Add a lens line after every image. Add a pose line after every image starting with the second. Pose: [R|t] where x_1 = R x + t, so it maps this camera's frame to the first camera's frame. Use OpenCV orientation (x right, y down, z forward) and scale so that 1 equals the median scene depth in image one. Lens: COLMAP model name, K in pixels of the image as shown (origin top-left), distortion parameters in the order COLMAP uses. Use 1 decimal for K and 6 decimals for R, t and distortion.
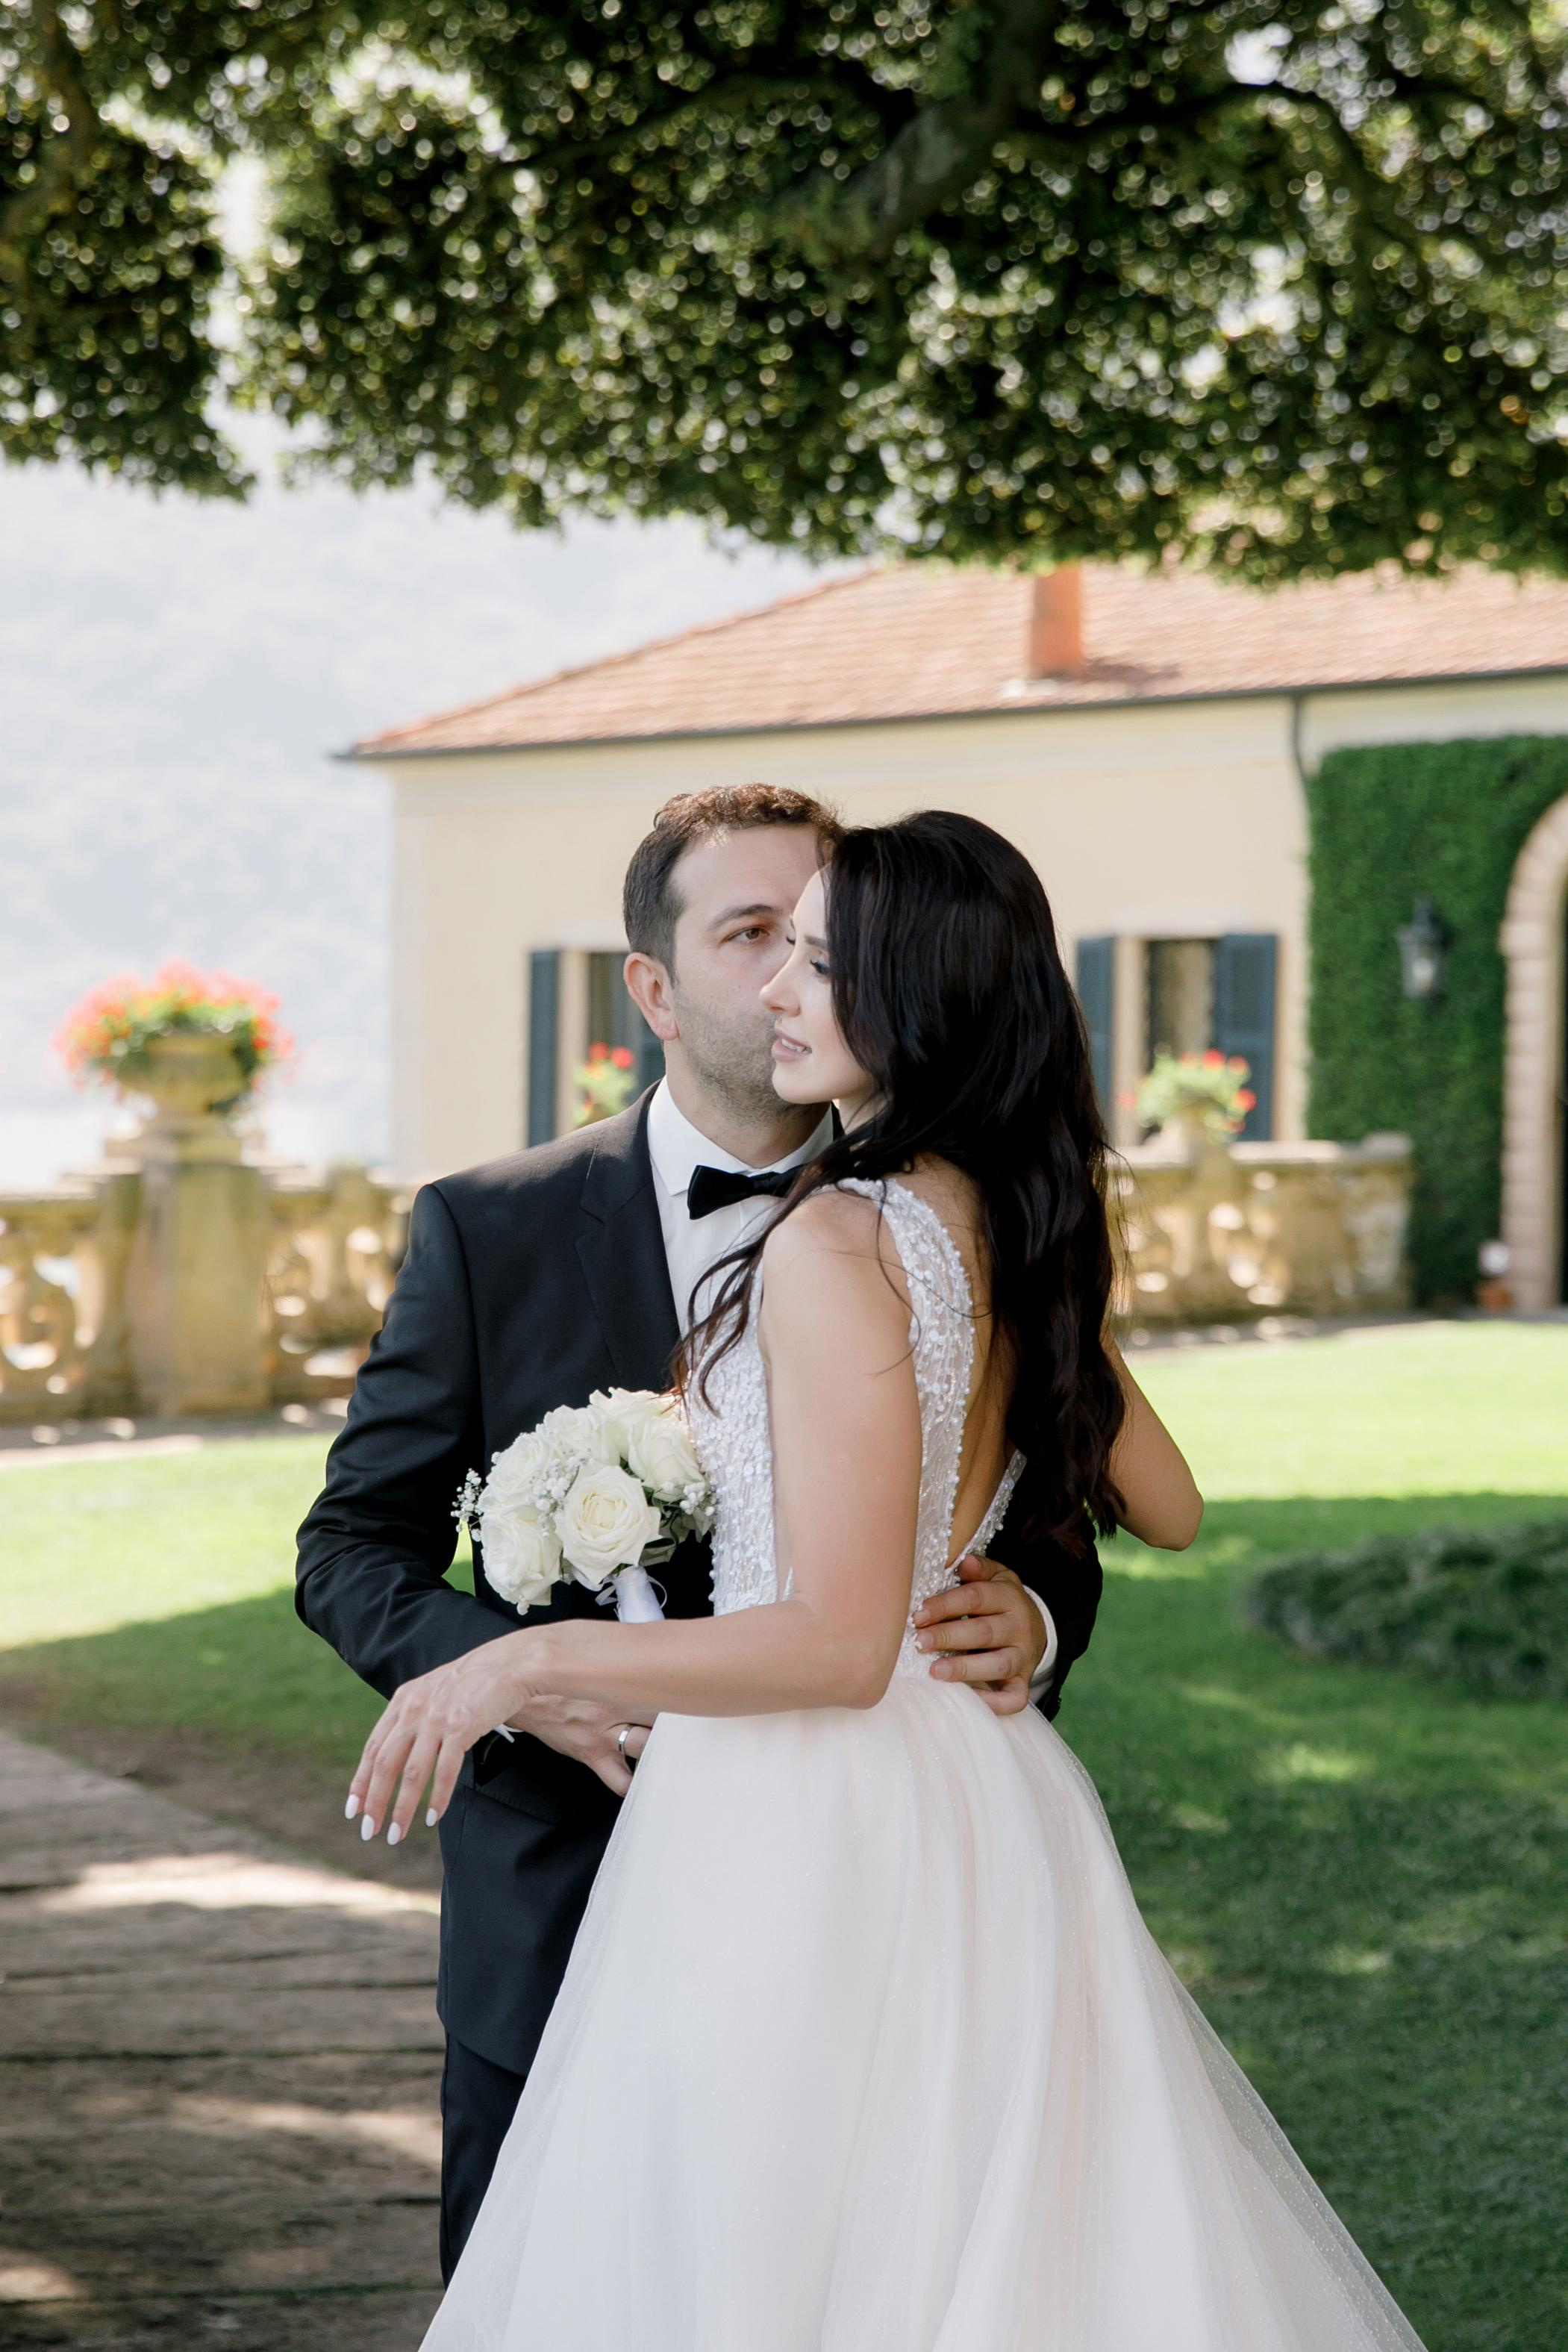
lens RADIAL K [[4692.2, 0, 722.5], [0, 4692.2, 1121.8], [0, 0, 1]] dist [0.173329, -0.061309]
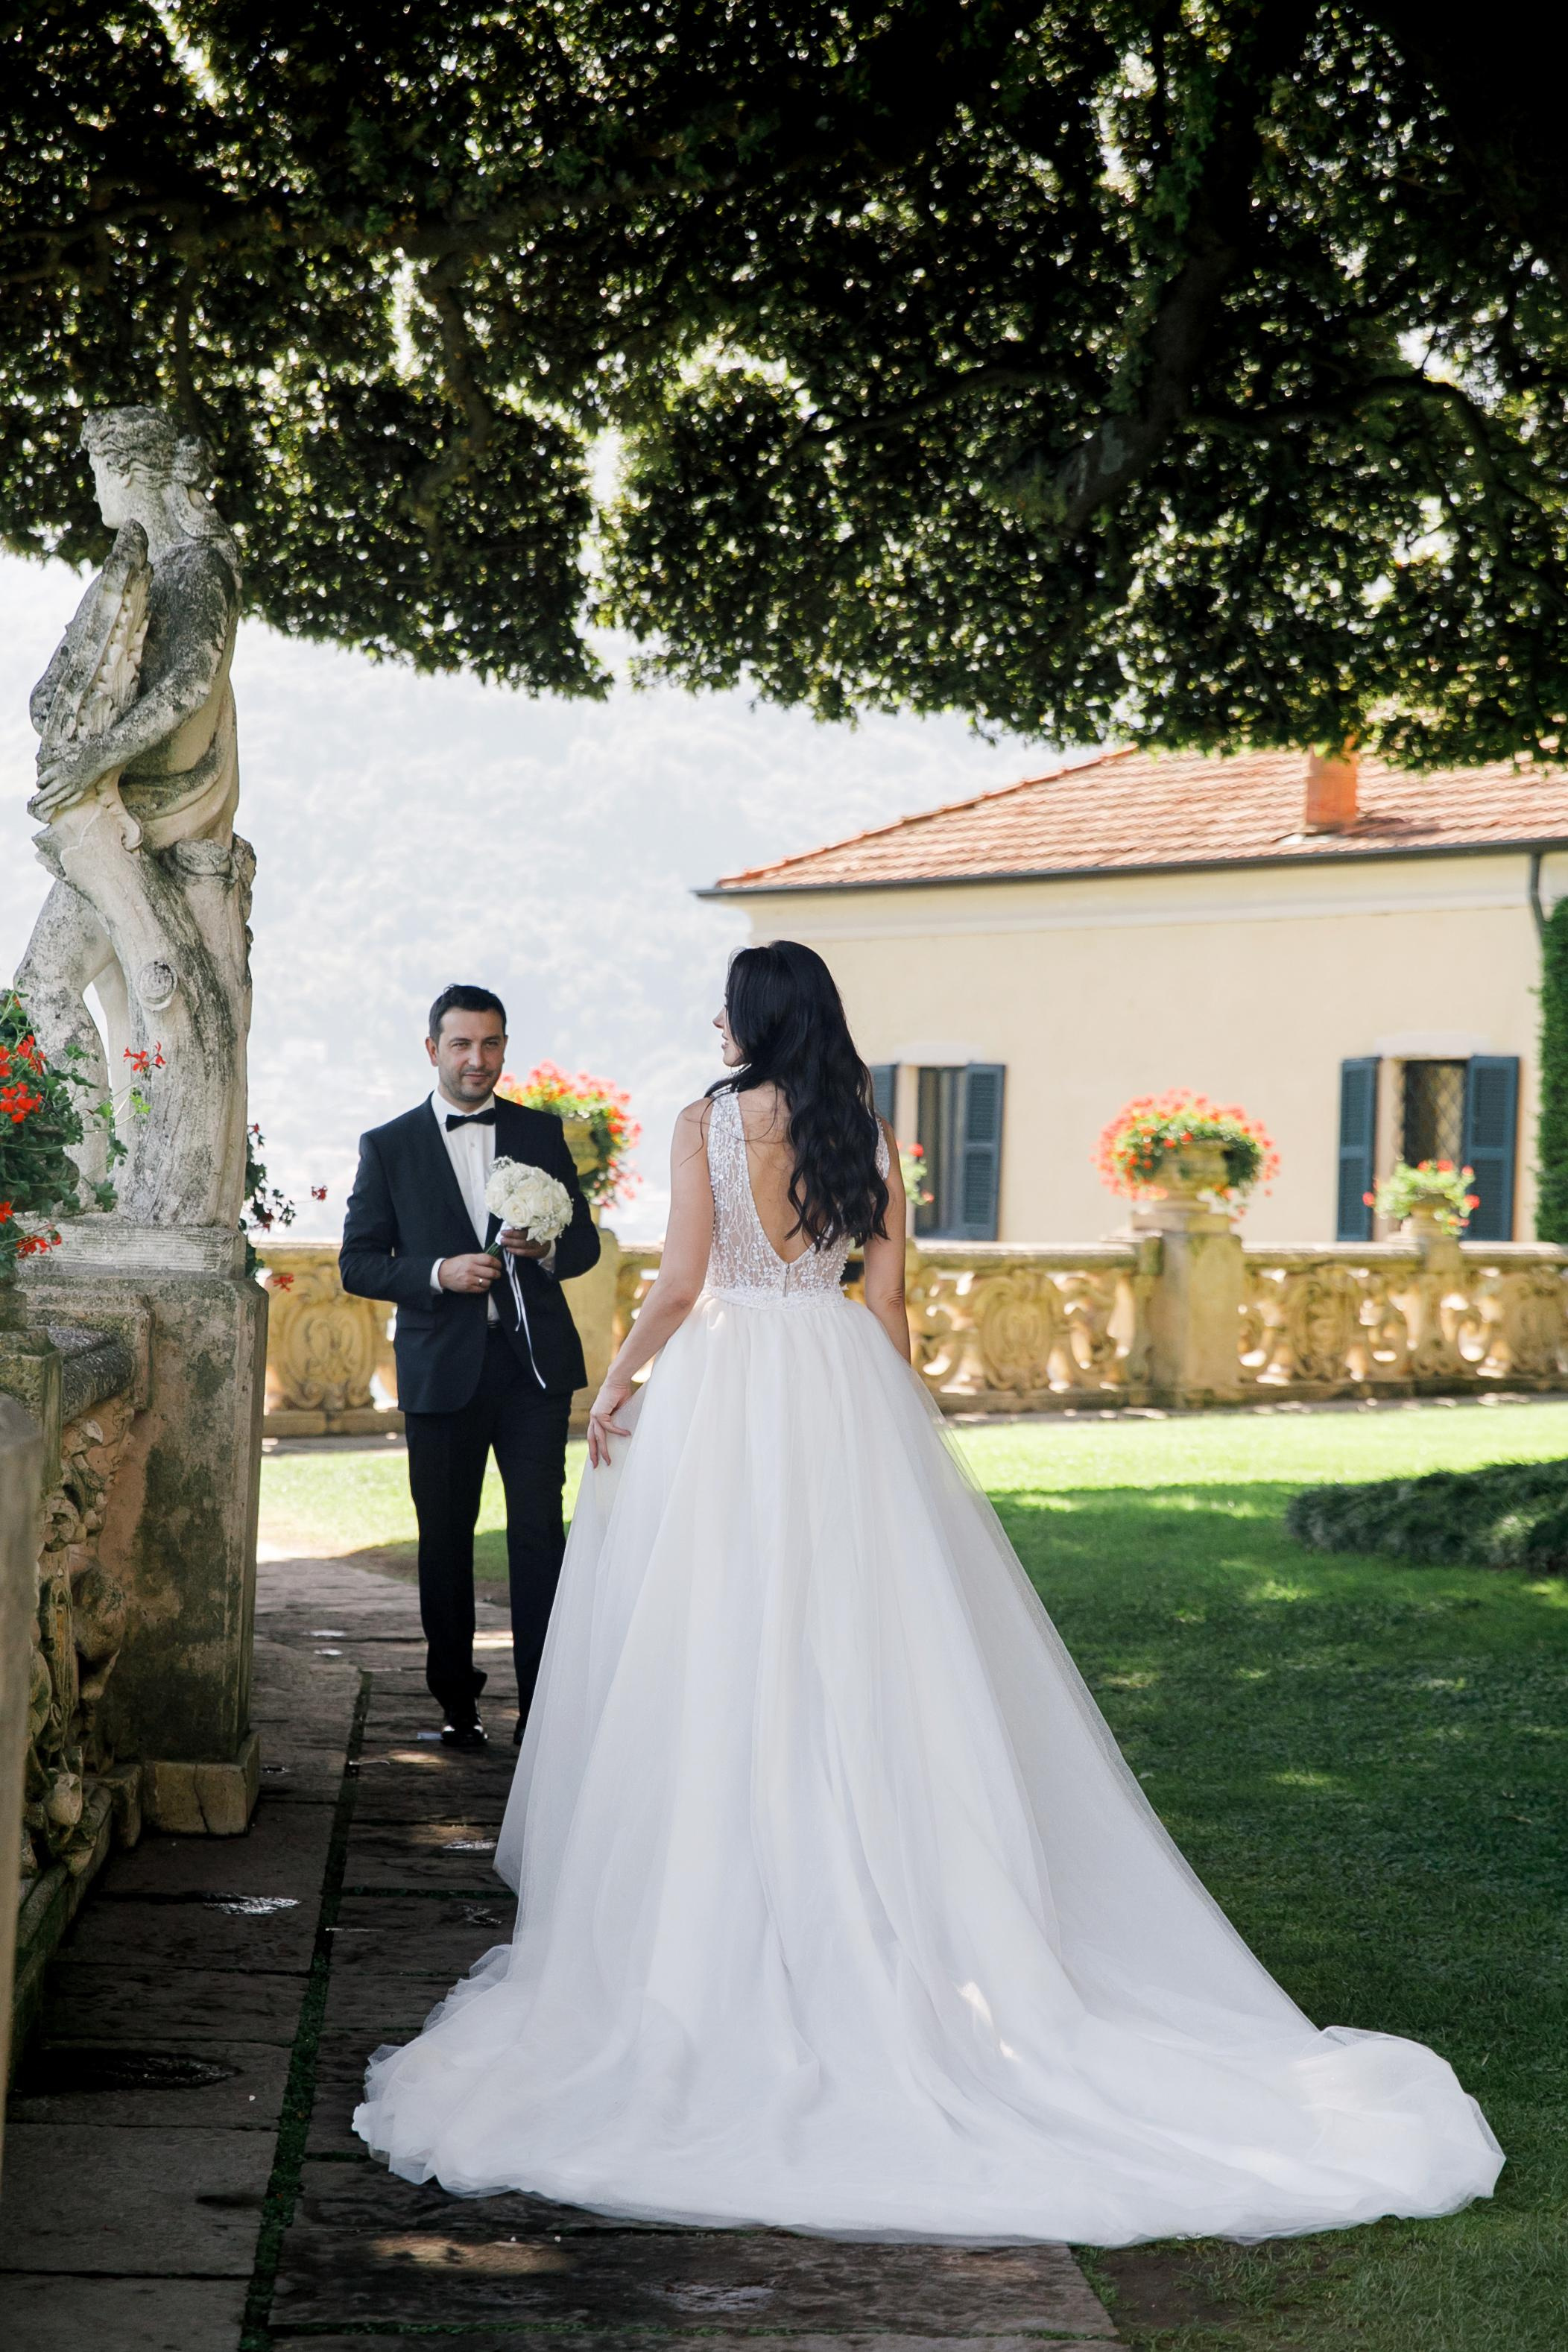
lens RADIAL K [[4692.6, 0, 722.5], [0, 4692.6, 1121.8], [0, 0, 1]] dist [0.173329, -0.061309]
pose [[0.996499, 0.013946, -0.082433, 0.035075], [-0.016220, 0.999504, -0.026986, 0.015362], [0.082016, 0.028228, 0.996231, -0.242941]]
